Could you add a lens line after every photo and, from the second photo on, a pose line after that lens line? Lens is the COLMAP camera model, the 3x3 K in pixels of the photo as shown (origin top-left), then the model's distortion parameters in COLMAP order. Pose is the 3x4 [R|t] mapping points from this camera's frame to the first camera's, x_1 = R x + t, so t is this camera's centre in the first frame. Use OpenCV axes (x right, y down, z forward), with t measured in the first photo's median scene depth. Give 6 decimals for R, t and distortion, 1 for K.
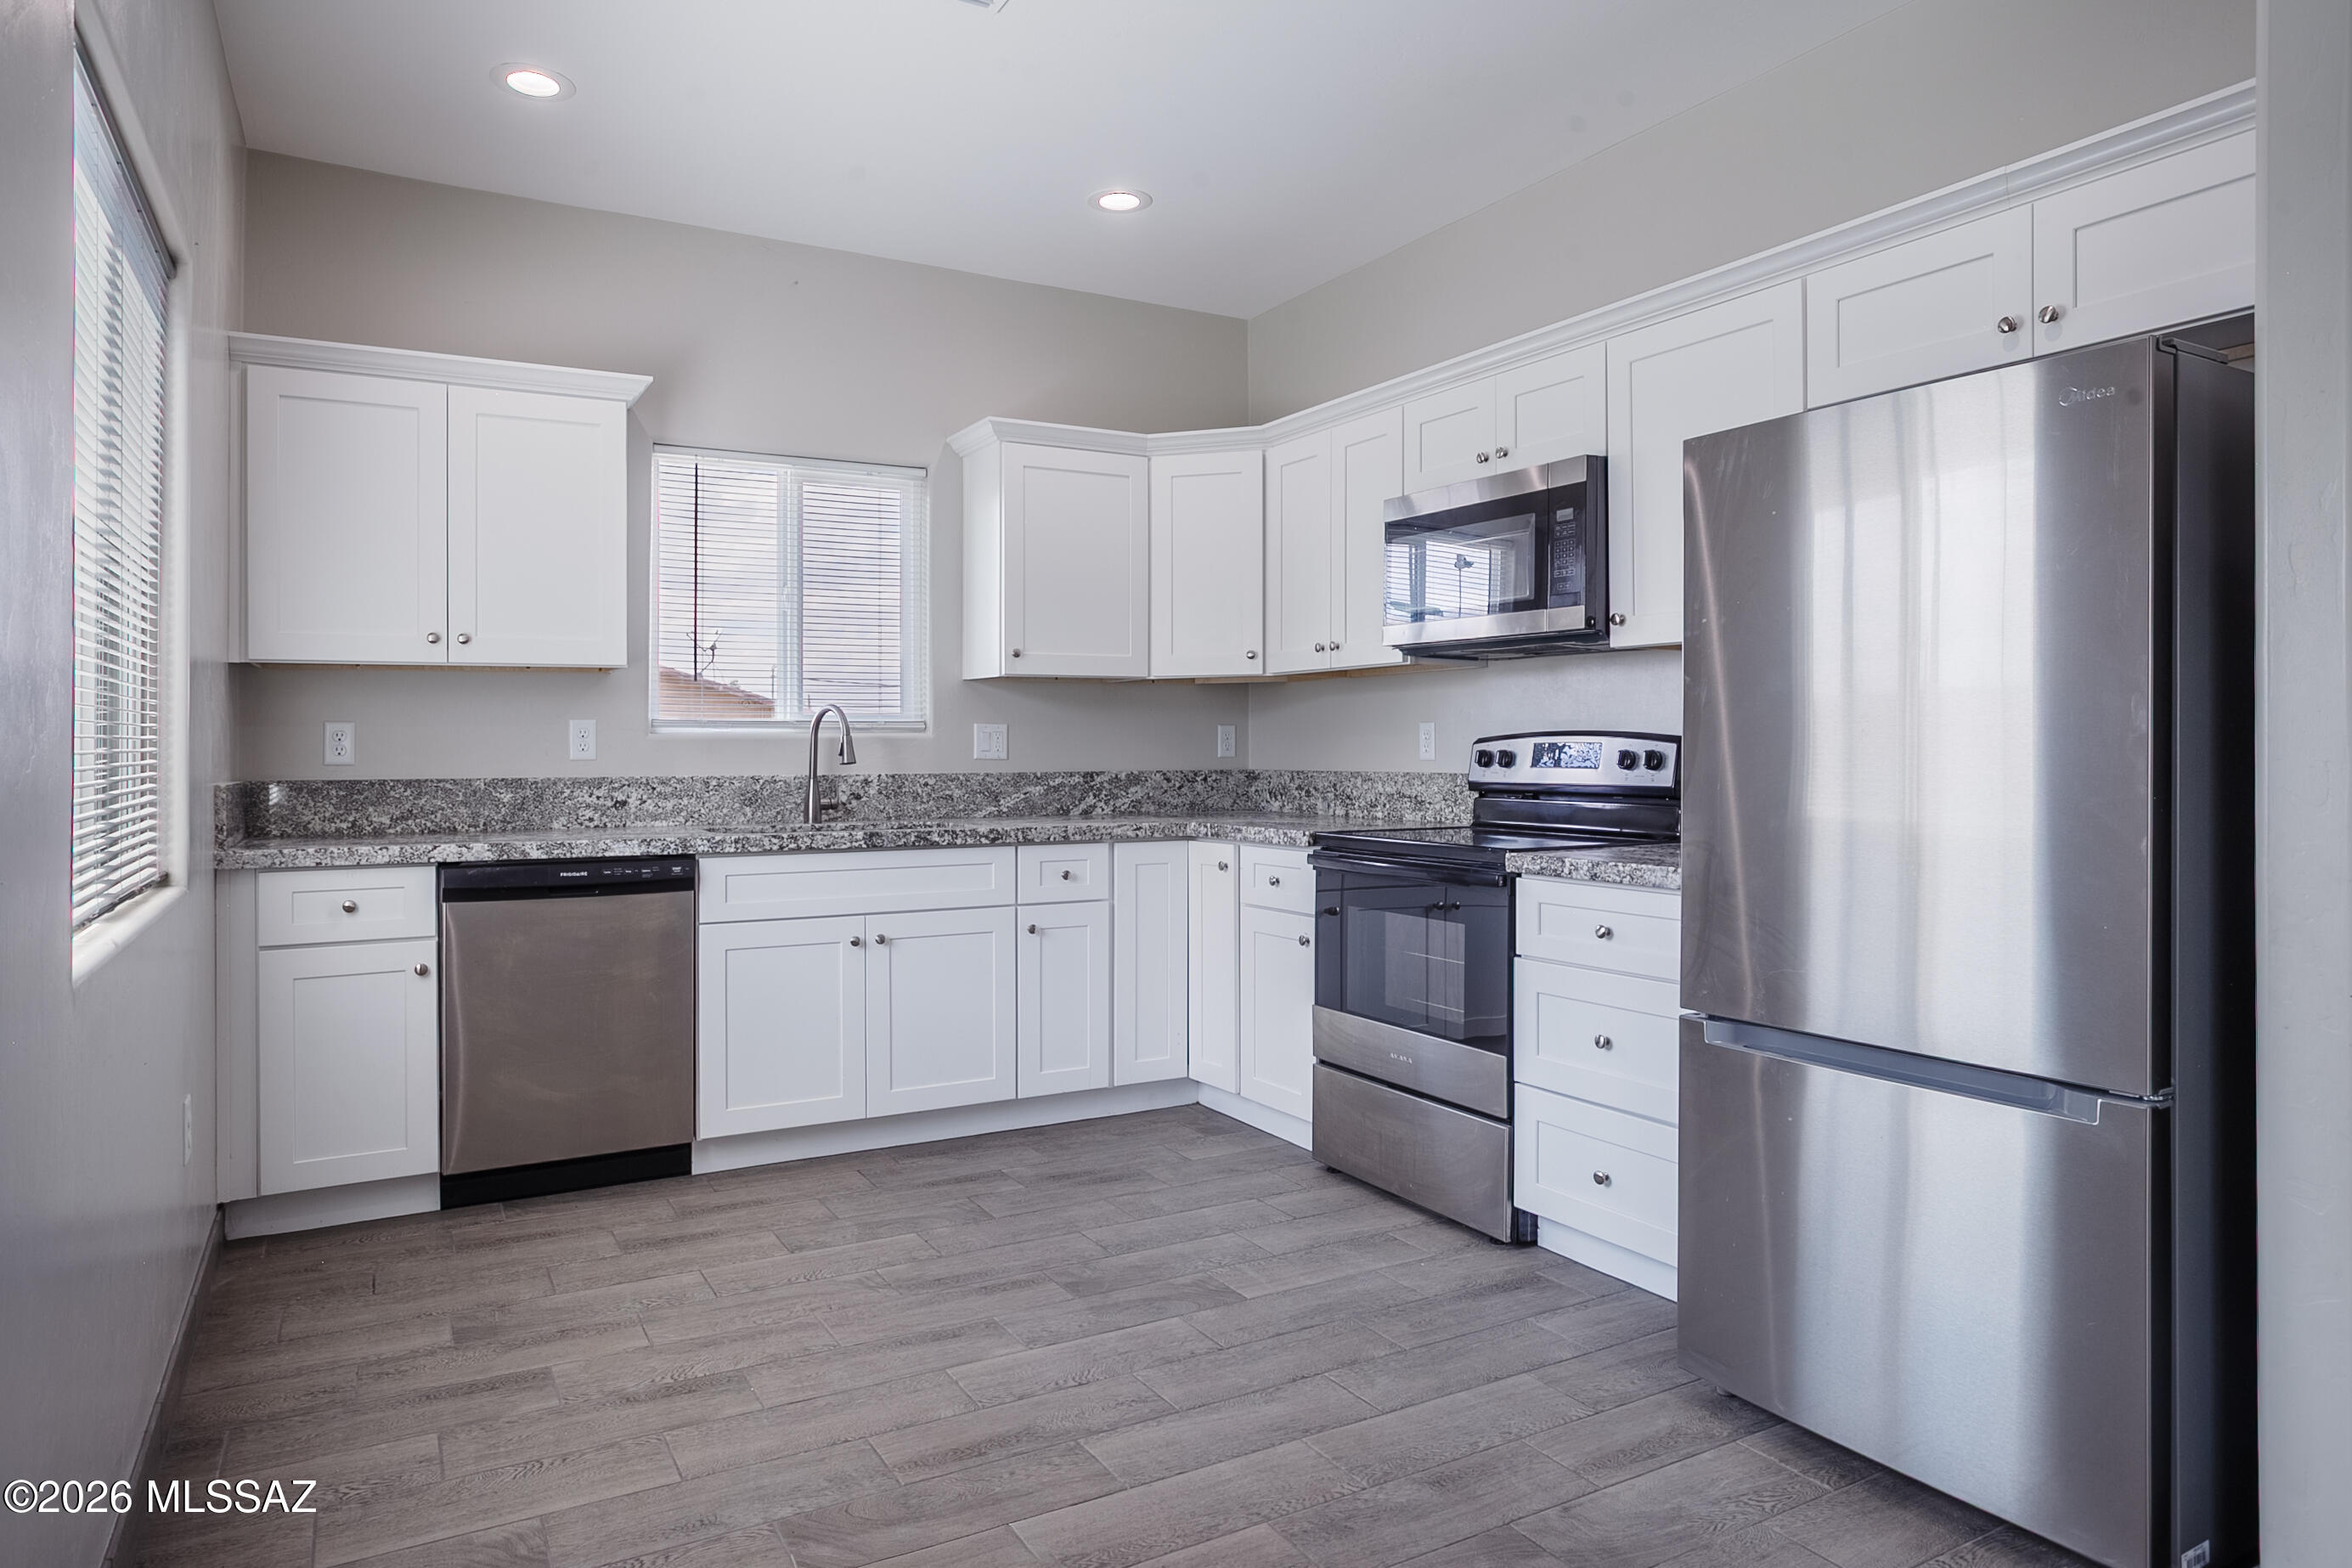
lens RADIAL K [[1421.4, 0, 1152.3], [0, 1421.4, 743.2], [0, 0, 1]] dist [-0.071180, 0.067227]
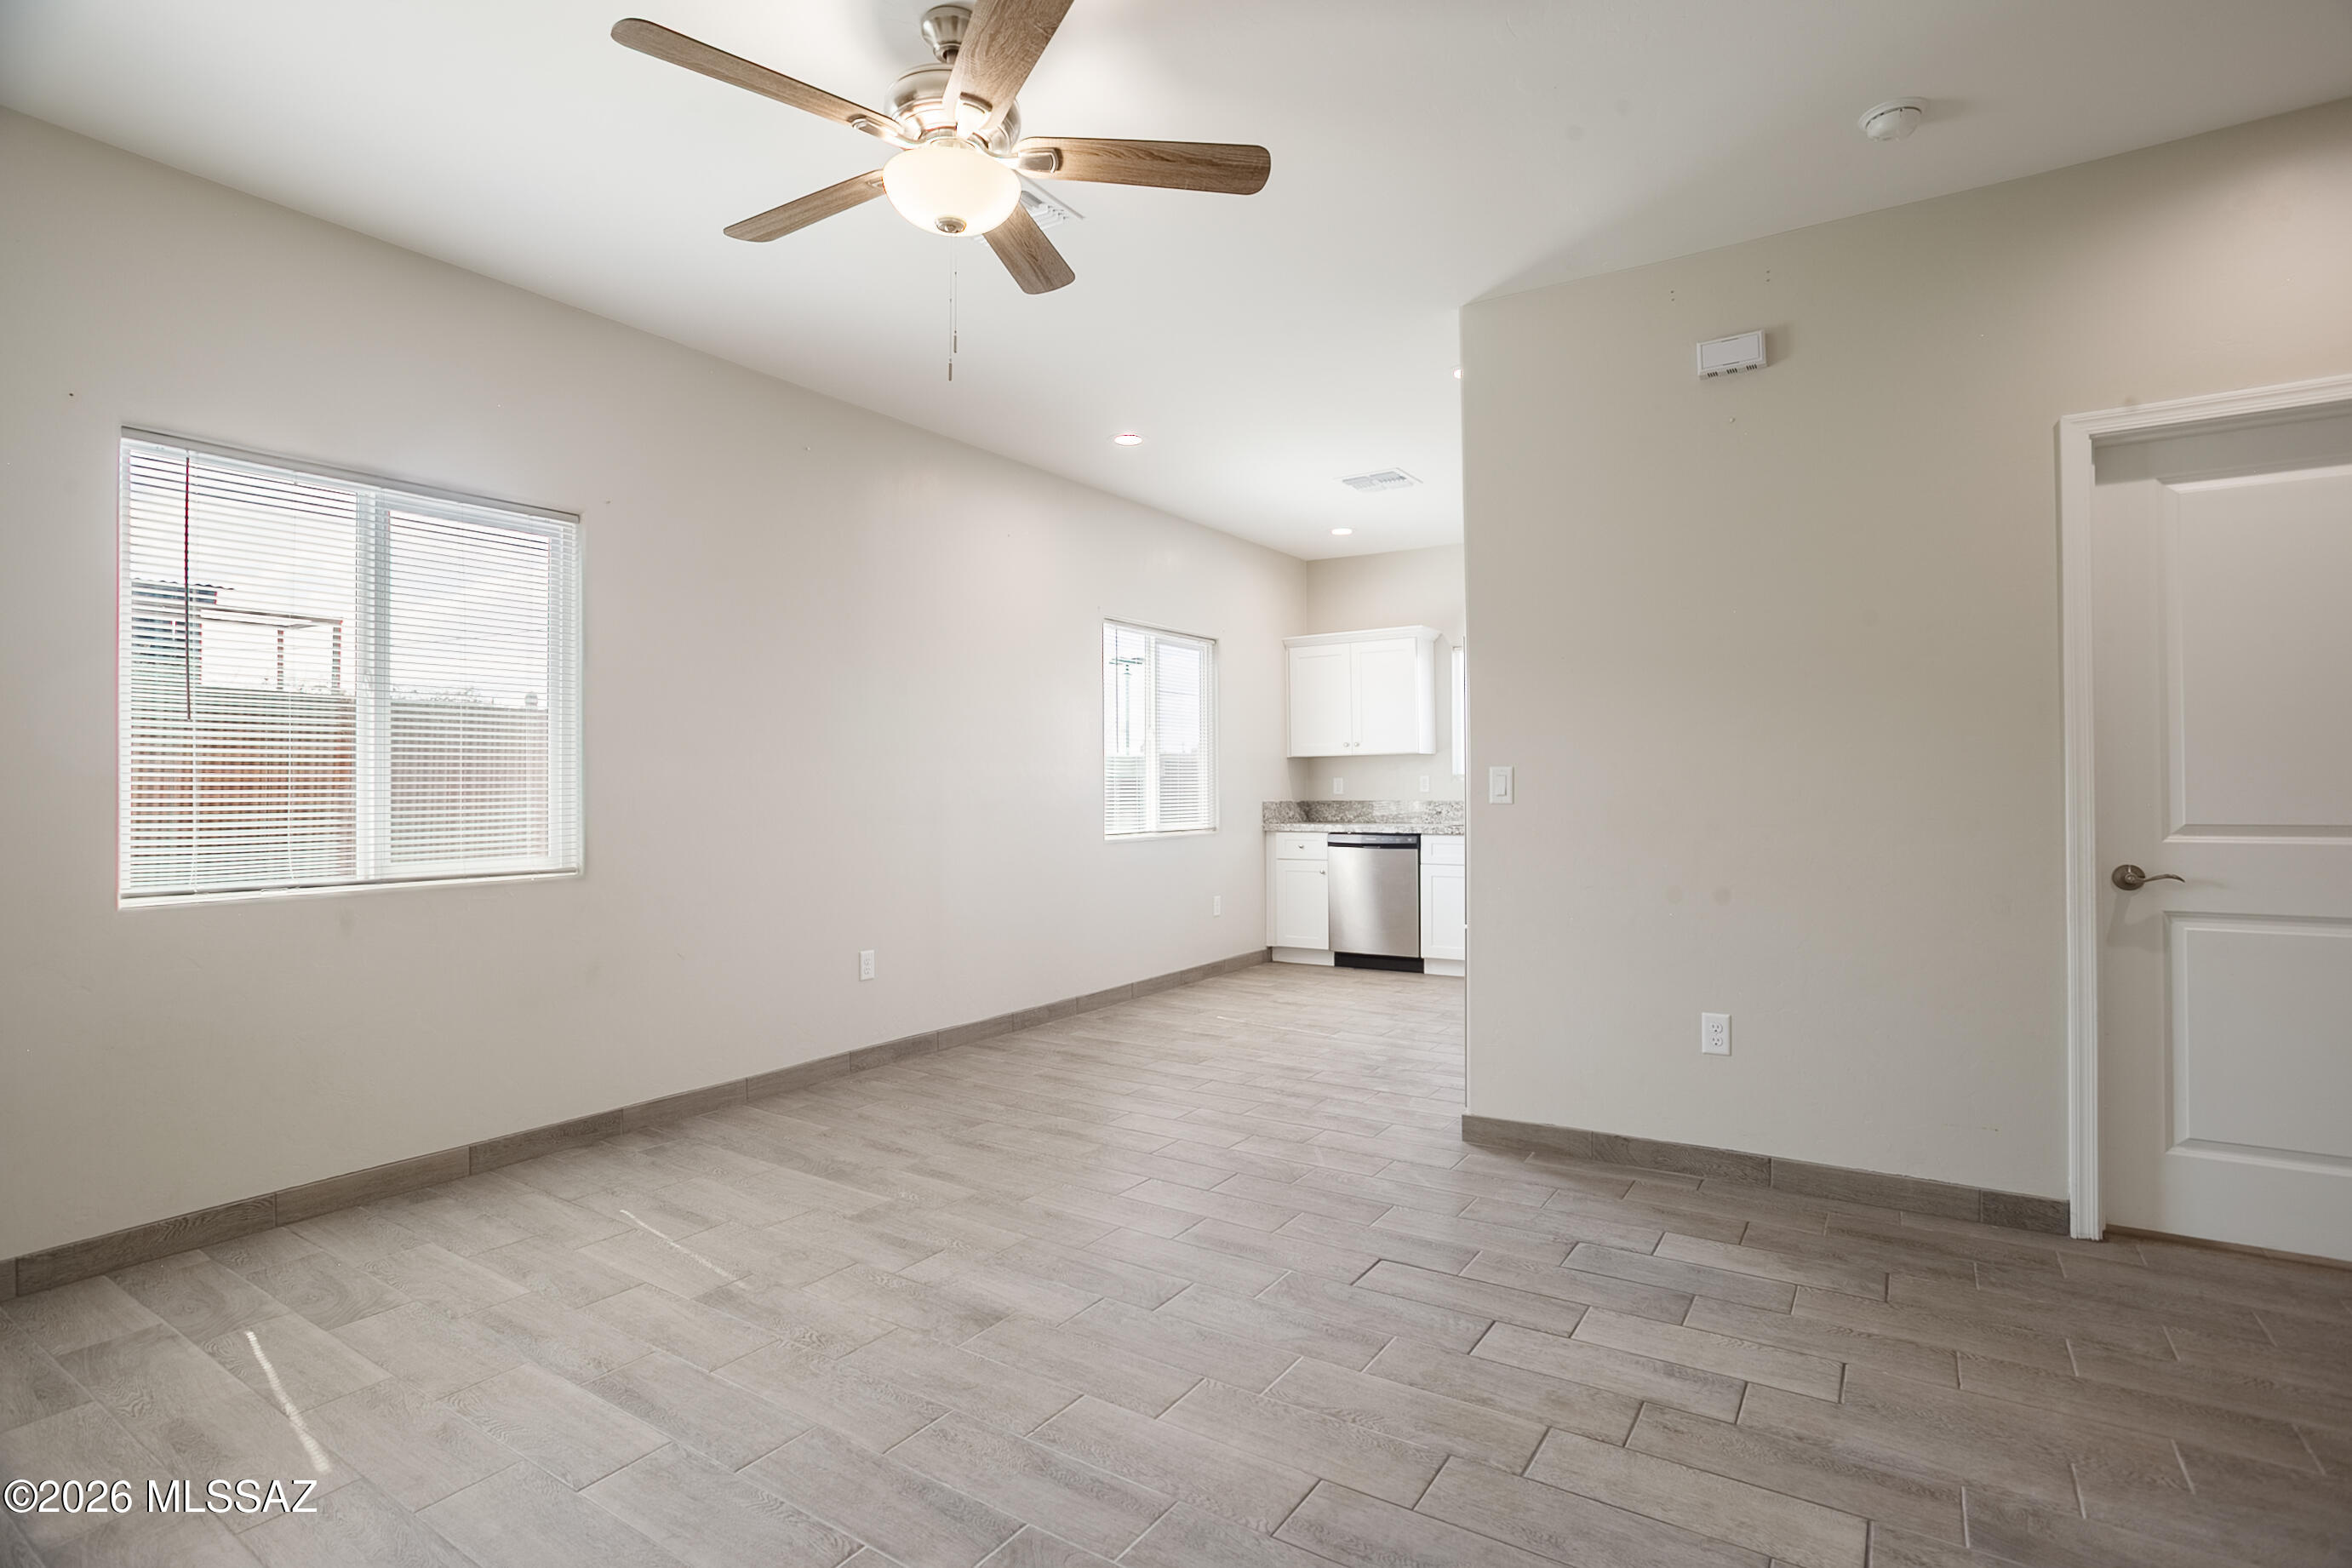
lens RADIAL K [[1155.1, 0, 1157.7], [0, 1155.1, 788.3], [0, 0, 1]] dist [-0.065802, 0.032577]
pose [[0.457108, 0.000208, -0.889411, 1.106650], [0.008369, 0.999955, 0.004535, -0.008235], [0.889372, -0.009516, 0.457086, -0.239918]]
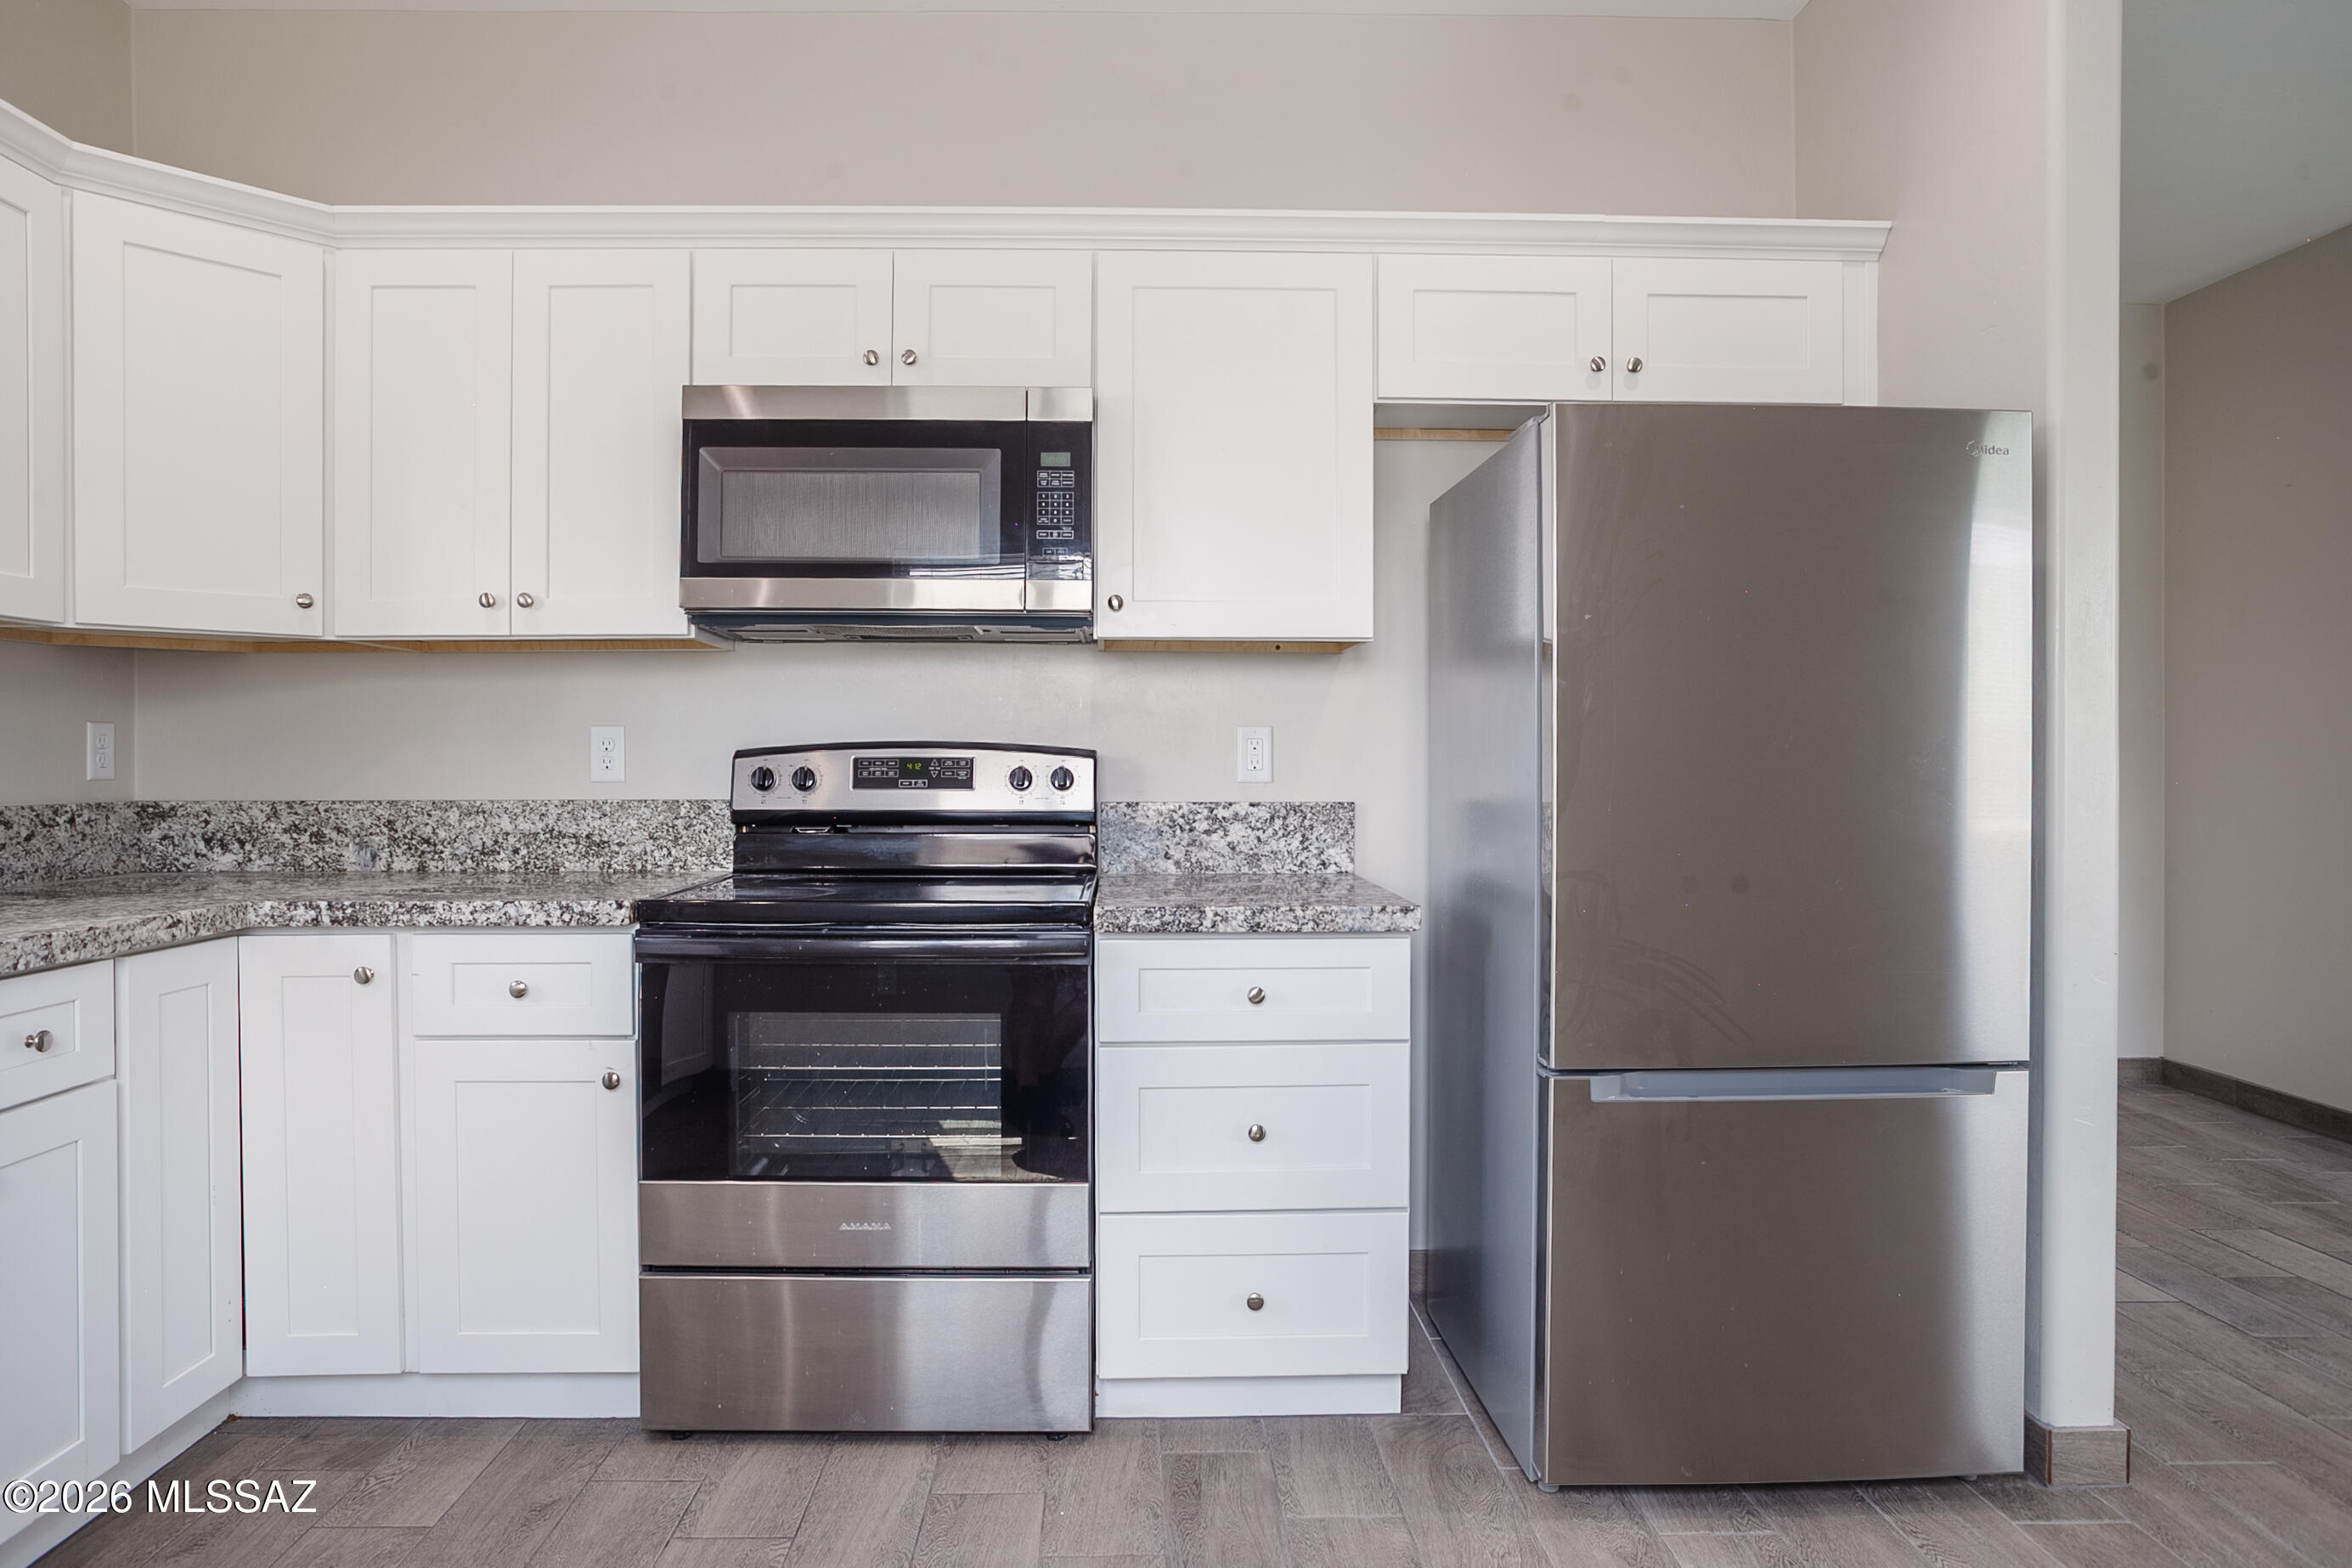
lens RADIAL K [[1376.4, 0, 1151.4], [0, 1376.4, 776.9], [0, 0, 1]] dist [-0.071789, 0.046730]
pose [[0.470305, -0.007159, 0.882475, -0.293528], [-0.003655, 0.999943, 0.010060, 0.002583], [-0.882496, -0.007957, 0.470252, 0.520837]]
